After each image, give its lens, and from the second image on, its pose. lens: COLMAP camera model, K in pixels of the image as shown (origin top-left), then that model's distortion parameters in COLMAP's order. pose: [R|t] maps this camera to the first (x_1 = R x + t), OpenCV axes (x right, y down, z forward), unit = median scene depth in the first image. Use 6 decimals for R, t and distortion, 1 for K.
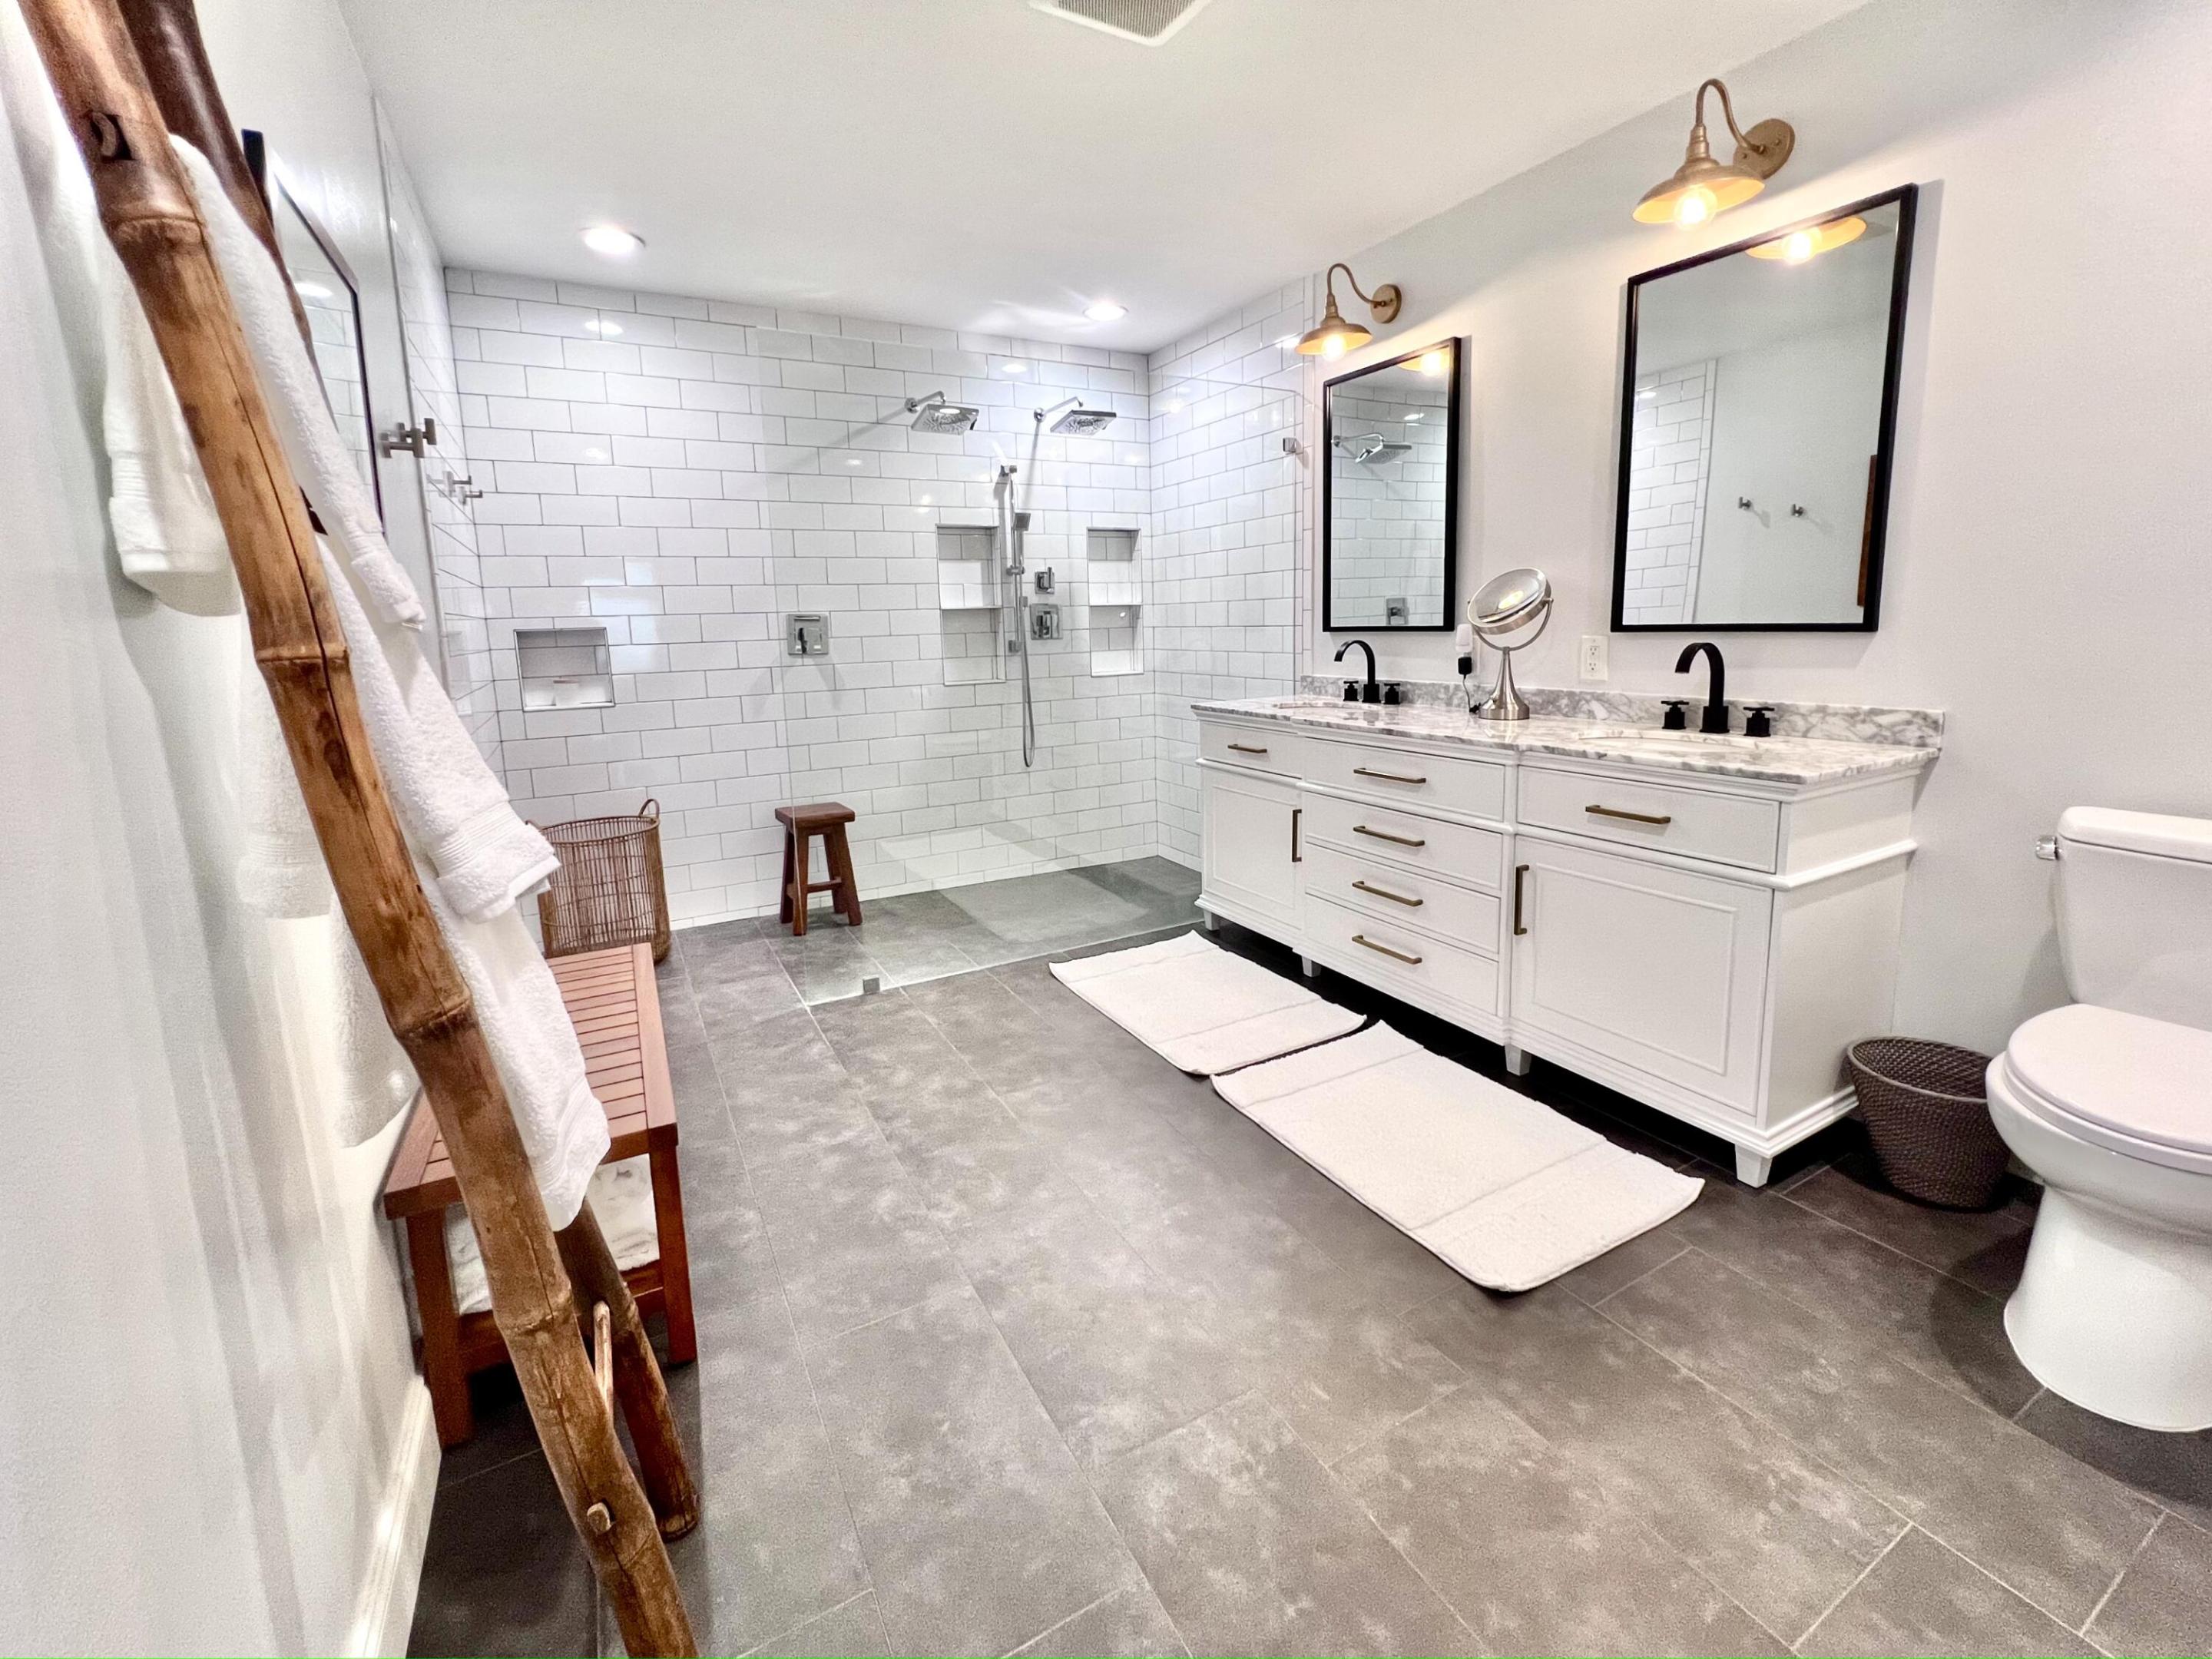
lens RADIAL K [[961.7, 0, 1089.3], [0, 961.7, 823.1], [0, 0, 1]] dist [-0.005644, 0.002643]
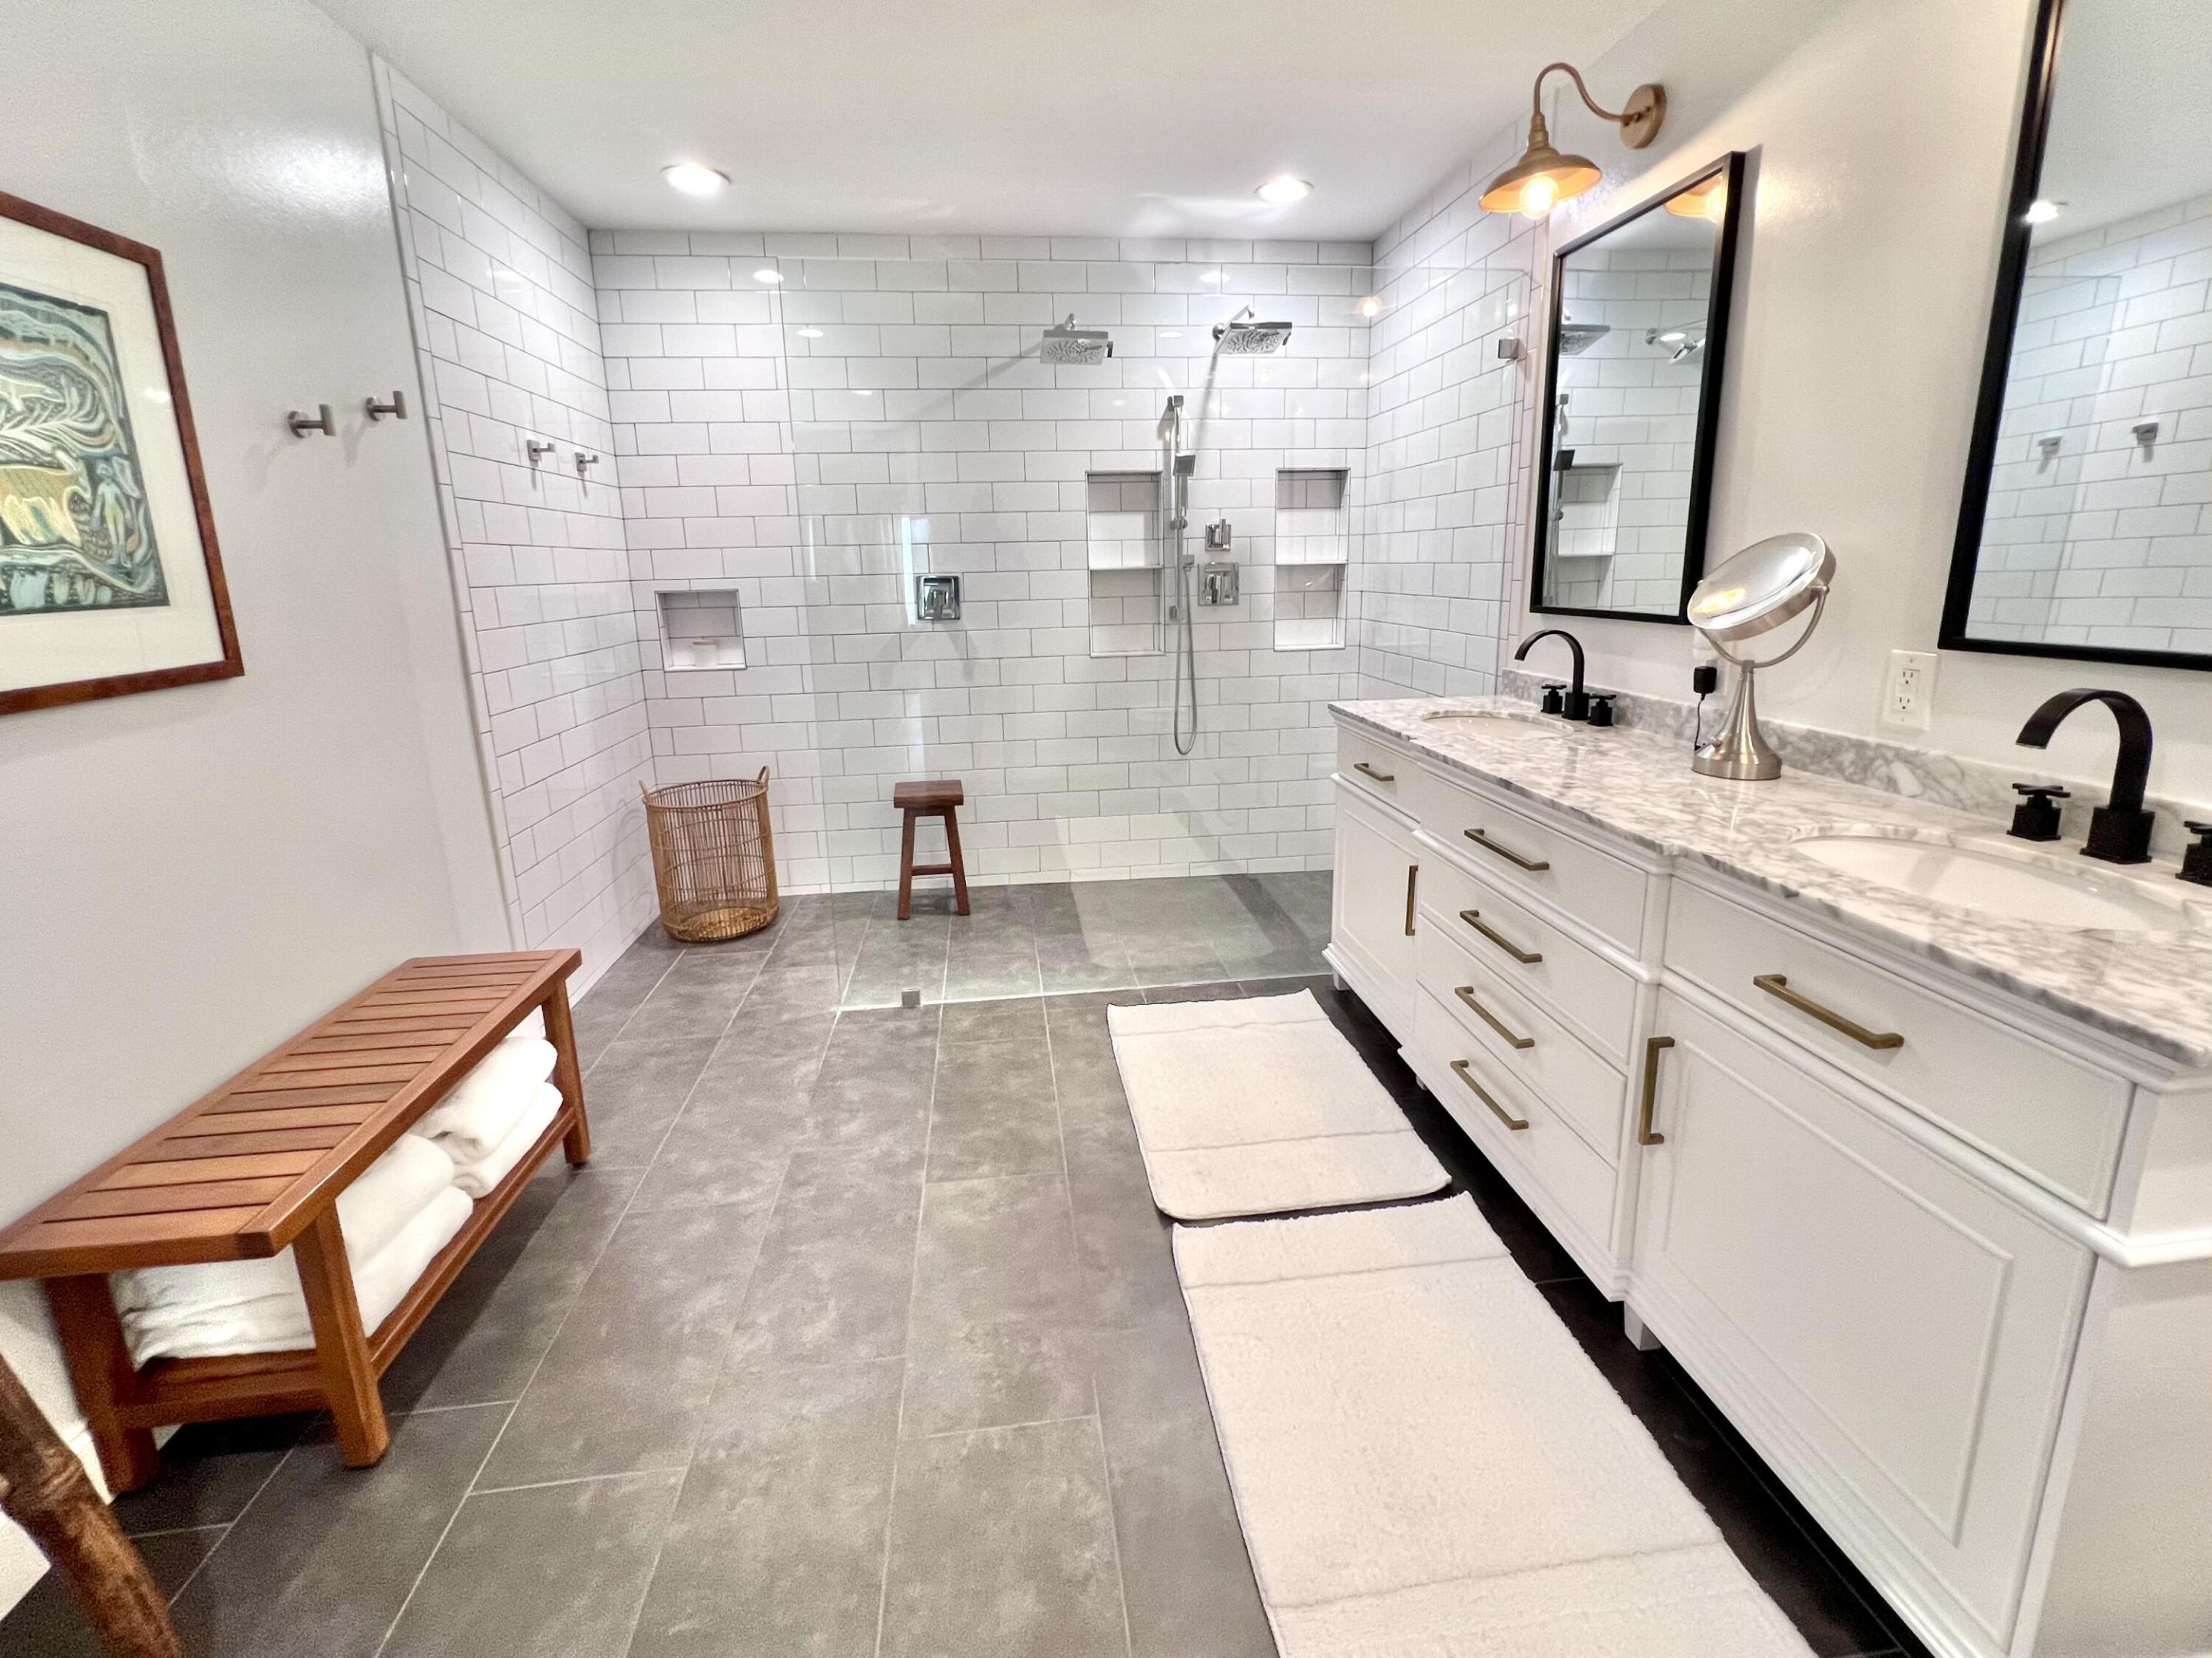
lens RADIAL K [[961.6, 0, 1084.4], [0, 961.6, 815.6], [0, 0, 1]] dist [-0.005644, 0.002643]
pose [[0.925041, 0.103032, -0.365628, 0.220937], [-0.081545, 0.993935, 0.073776, -0.076366], [0.371012, -0.038431, 0.927833, 0.210979]]
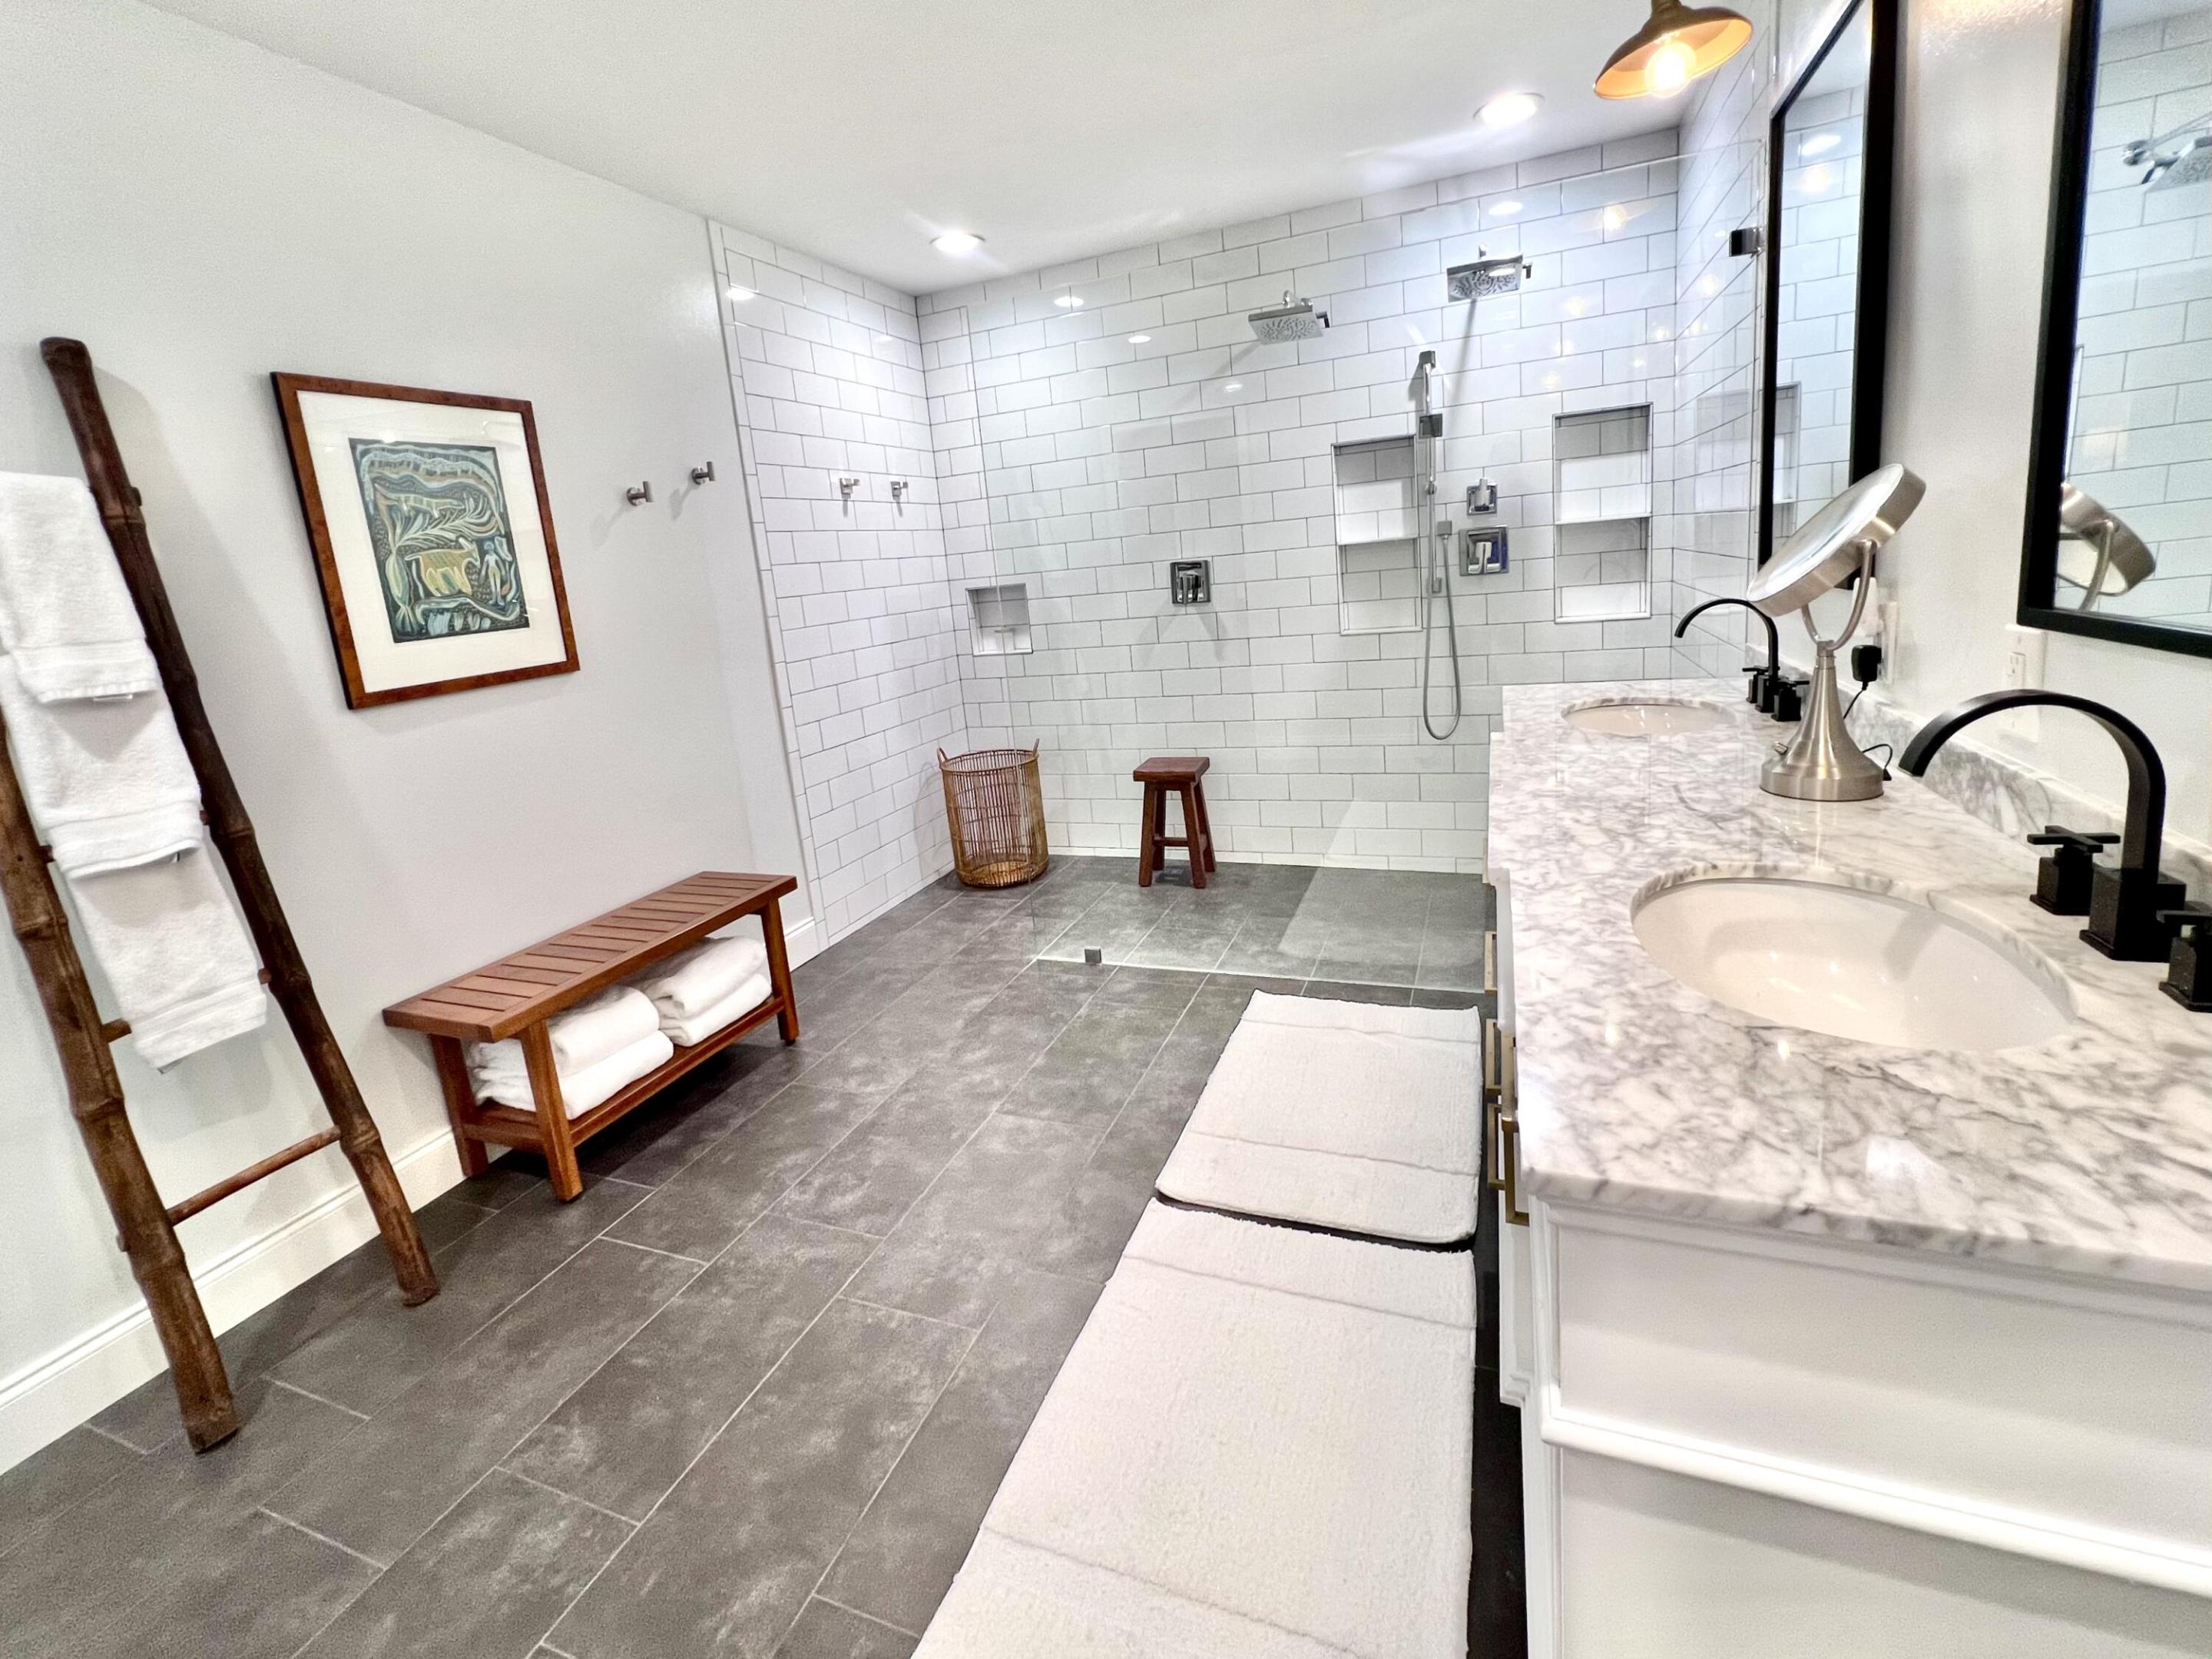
lens RADIAL K [[961.7, 0, 1069.7], [0, 961.7, 790.3], [0, 0, 1]] dist [-0.005644, 0.002643]
pose [[0.622699, 0.150271, -0.767896, 0.455691], [-0.088664, 0.988615, 0.121565, -0.108771], [0.777422, -0.007614, 0.628934, 0.337429]]
